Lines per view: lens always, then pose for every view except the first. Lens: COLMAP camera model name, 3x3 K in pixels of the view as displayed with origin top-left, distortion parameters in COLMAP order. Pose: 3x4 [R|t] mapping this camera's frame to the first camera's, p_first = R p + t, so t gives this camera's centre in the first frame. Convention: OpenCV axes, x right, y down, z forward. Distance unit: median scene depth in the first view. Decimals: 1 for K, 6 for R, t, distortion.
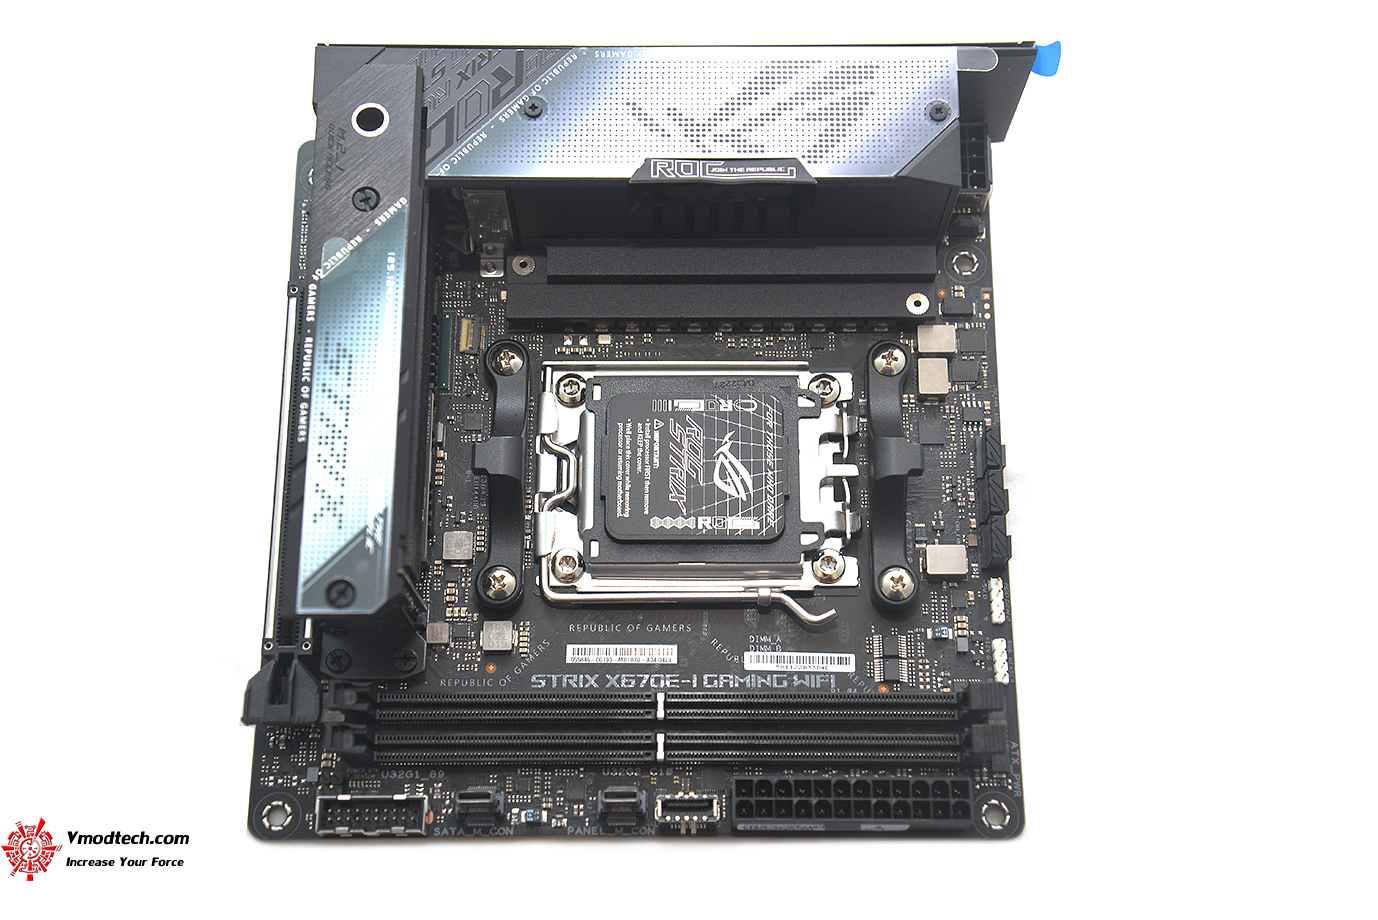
lens RADIAL K [[1814.4, 0, 683.2], [0, 1814.4, 457.2], [0, 0, 1]] dist [0.152365, 0.000000]
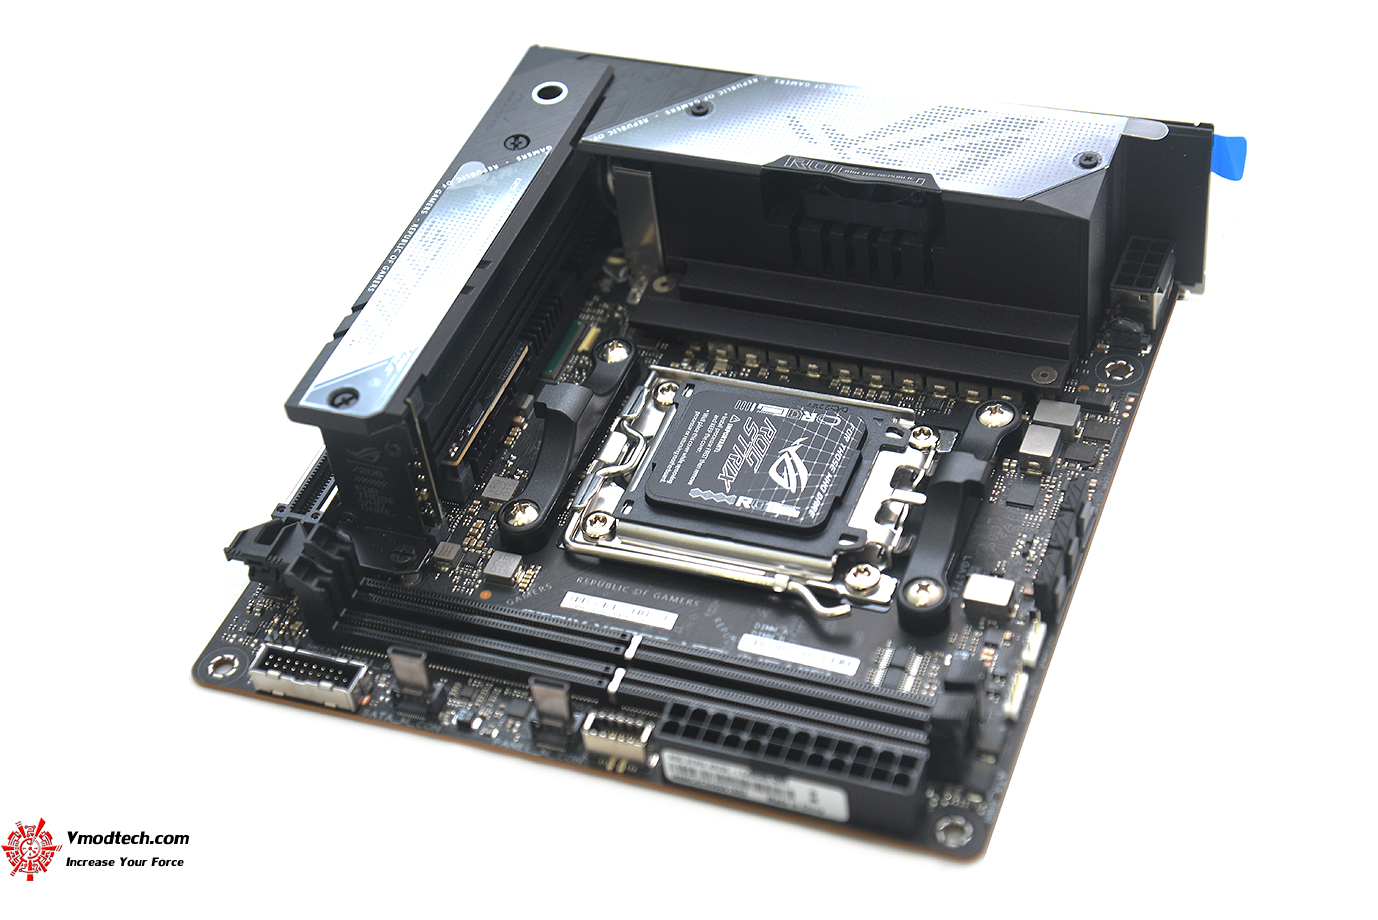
lens RADIAL K [[2384.4, 0, 684.3], [0, 2384.4, 465.3], [0, 0, 1]] dist [0.323994, 0.000000]
pose [[0.930377, 0.171546, -0.323990, 0.378249], [-0.298768, 0.866951, -0.398916, 0.519597], [0.212451, 0.467940, 0.857844, -0.067614]]
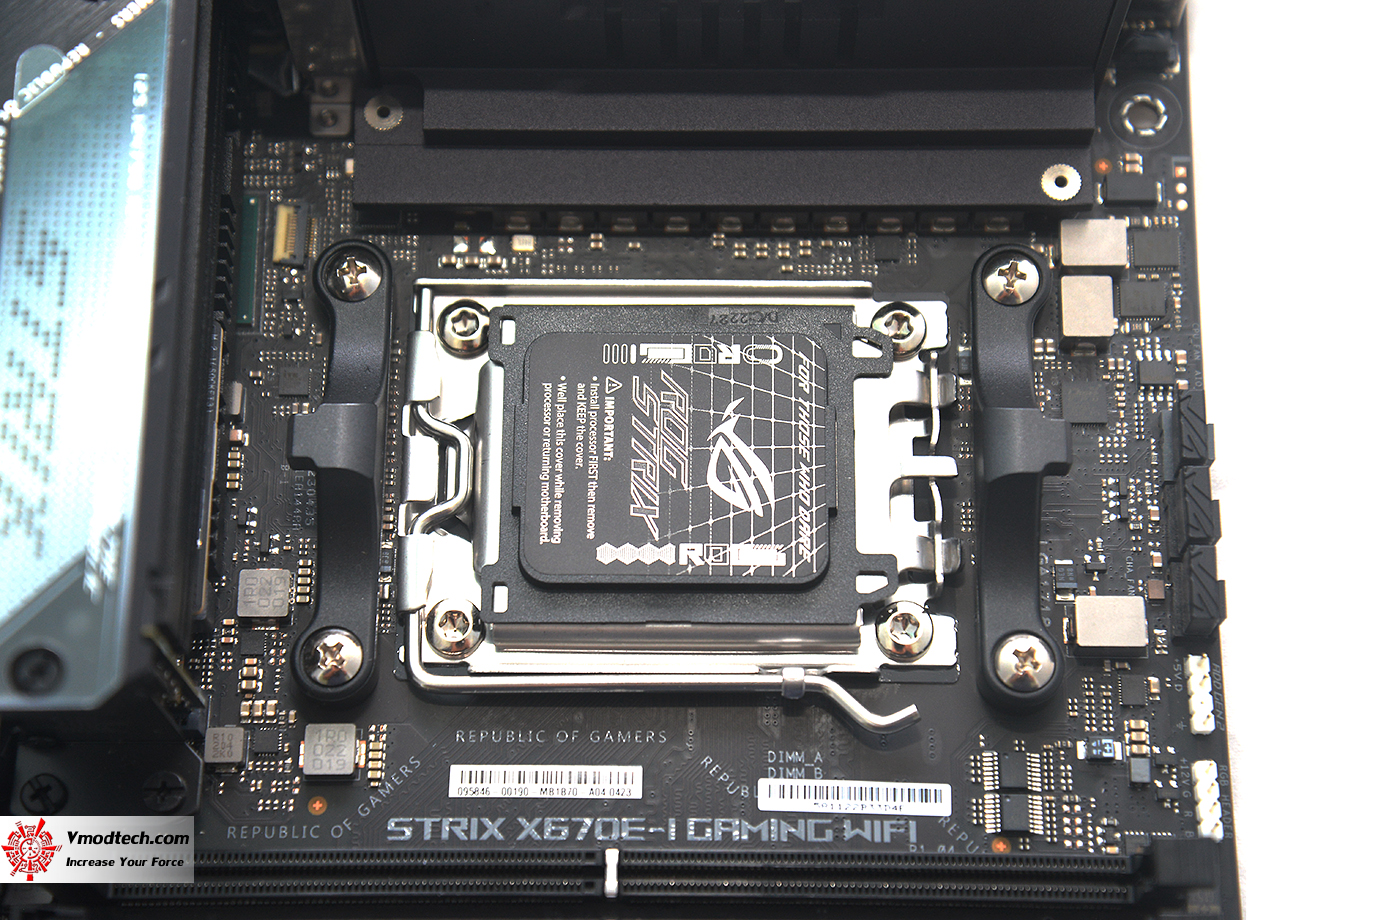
lens RADIAL K [[2677.7, 0, 680.1], [0, 2677.7, 461.1], [0, 0, 1]] dist [0.357061, 0.000000]
pose [[0.999979, 0.005228, -0.003732, 0.011411], [-0.005297, 0.999811, -0.018695, 0.022442], [0.003633, 0.018715, 0.999818, 0.144271]]
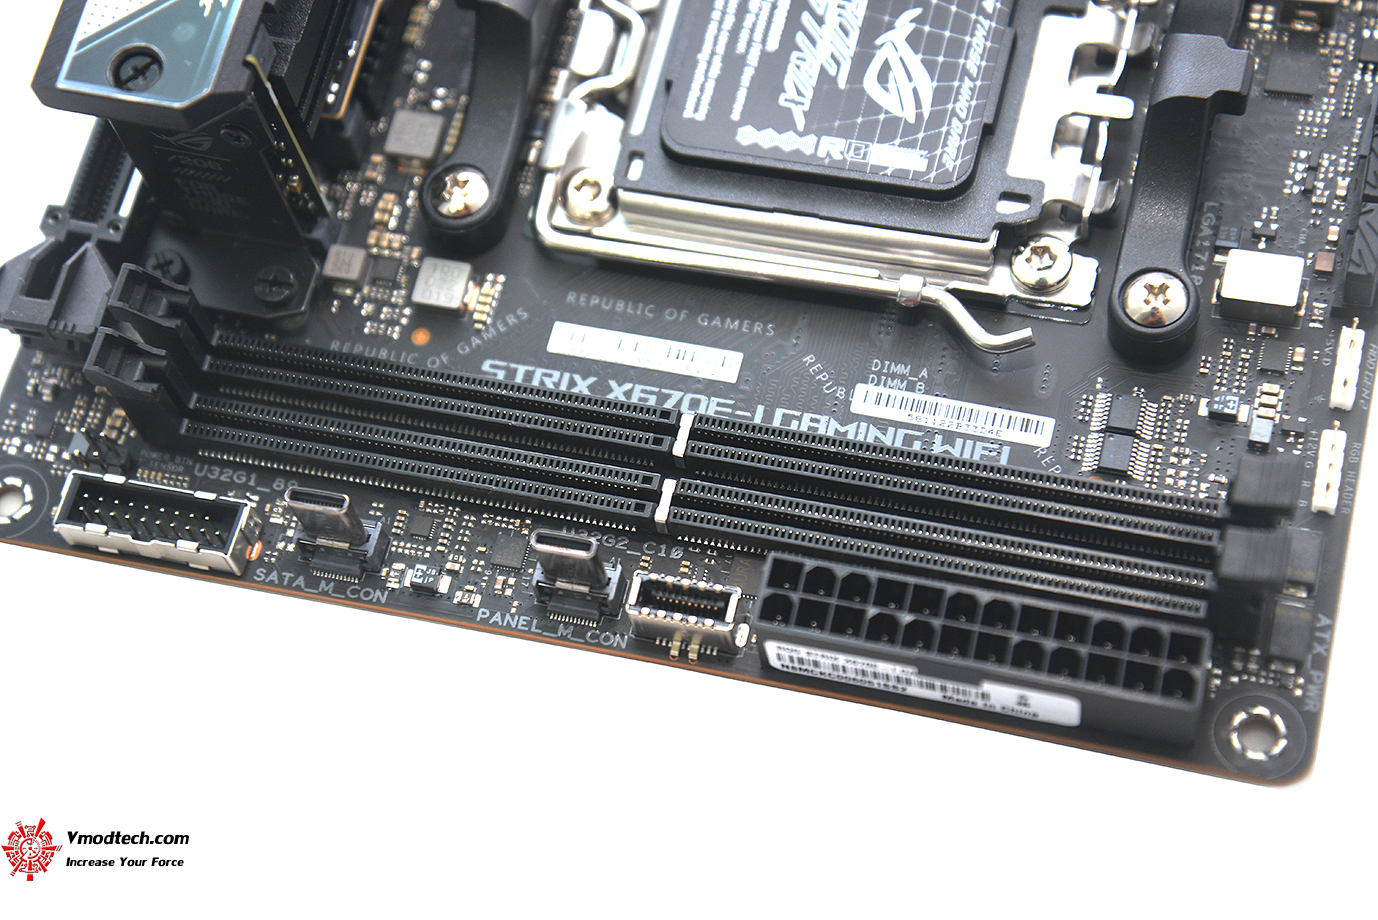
lens RADIAL K [[2677.7, 0, 681.6], [0, 2677.7, 452.9], [0, 0, 1]] dist [0.357061, 0.000000]
pose [[0.962942, 0.166440, -0.212225, 0.159798], [-0.190172, 0.976980, -0.096672, 0.217894], [0.191249, 0.133449, 0.972427, 0.196321]]
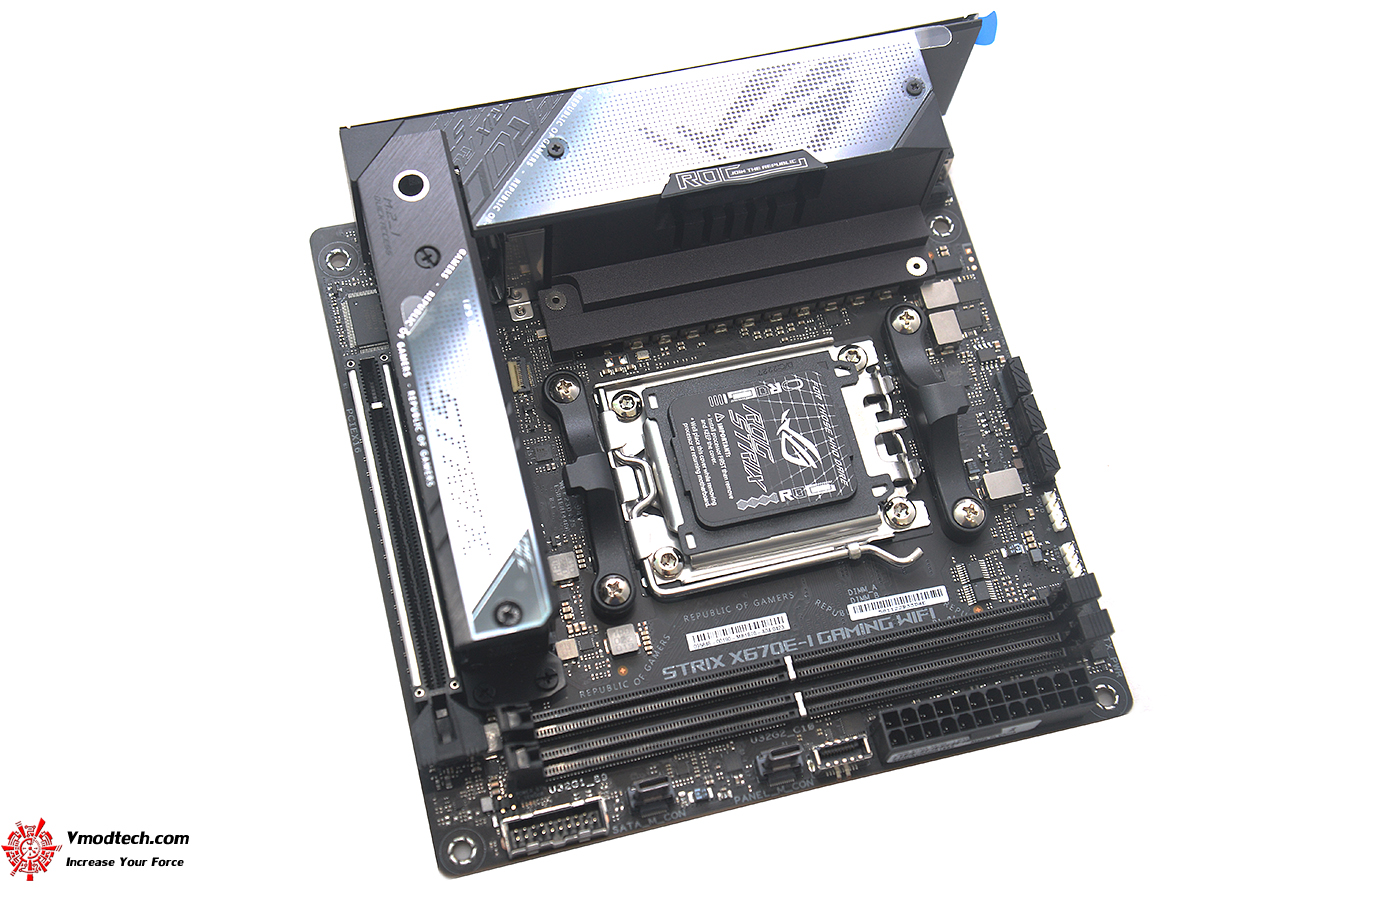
lens RADIAL K [[1814.4, 0, 674.6], [0, 1814.4, 461.5], [0, 0, 1]] dist [0.152365, 0.000000]
pose [[0.966351, -0.201939, 0.159334, -0.220183], [0.210986, 0.976591, -0.041895, 0.047731], [-0.147144, 0.074103, 0.986335, -0.054212]]
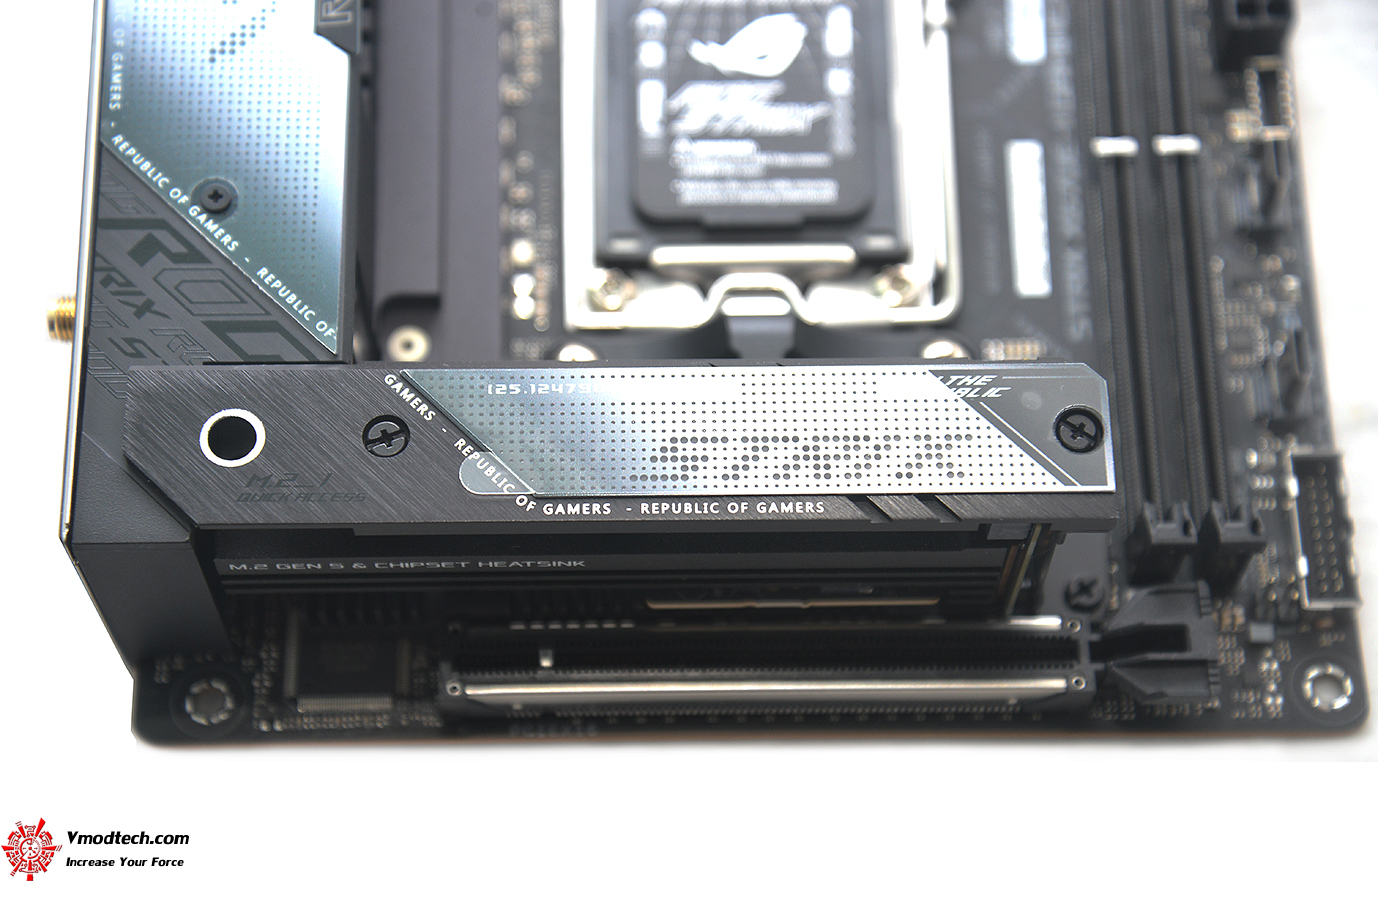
lens RADIAL K [[2677.7, 0, 677.1], [0, 2677.7, 456.4], [0, 0, 1]] dist [0.357061, 0.000000]
pose [[-0.017546, -0.913780, 0.405831, -0.513340], [0.949350, 0.112135, 0.293531, -0.294691], [-0.313730, 0.390426, 0.865529, 0.220268]]
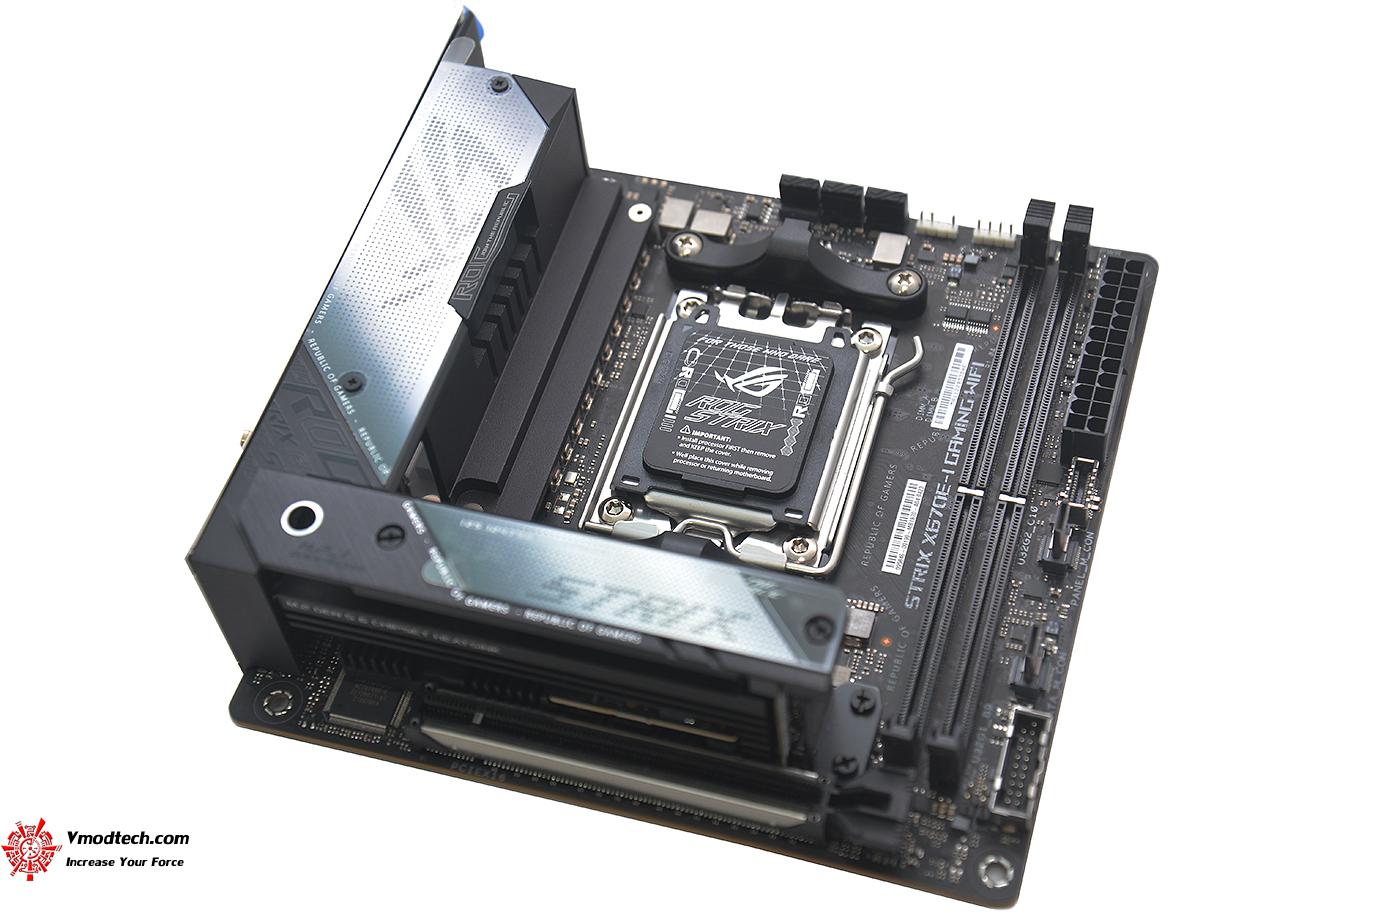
lens RADIAL K [[2050.6, 0, 677.8], [0, 2050.6, 466.0], [0, 0, 1]] dist [0.220995, 0.000000]
pose [[0.288395, -0.794794, 0.533977, -0.632690], [0.934596, 0.354932, 0.023531, -0.042360], [-0.208228, 0.492267, 0.845172, 0.079442]]
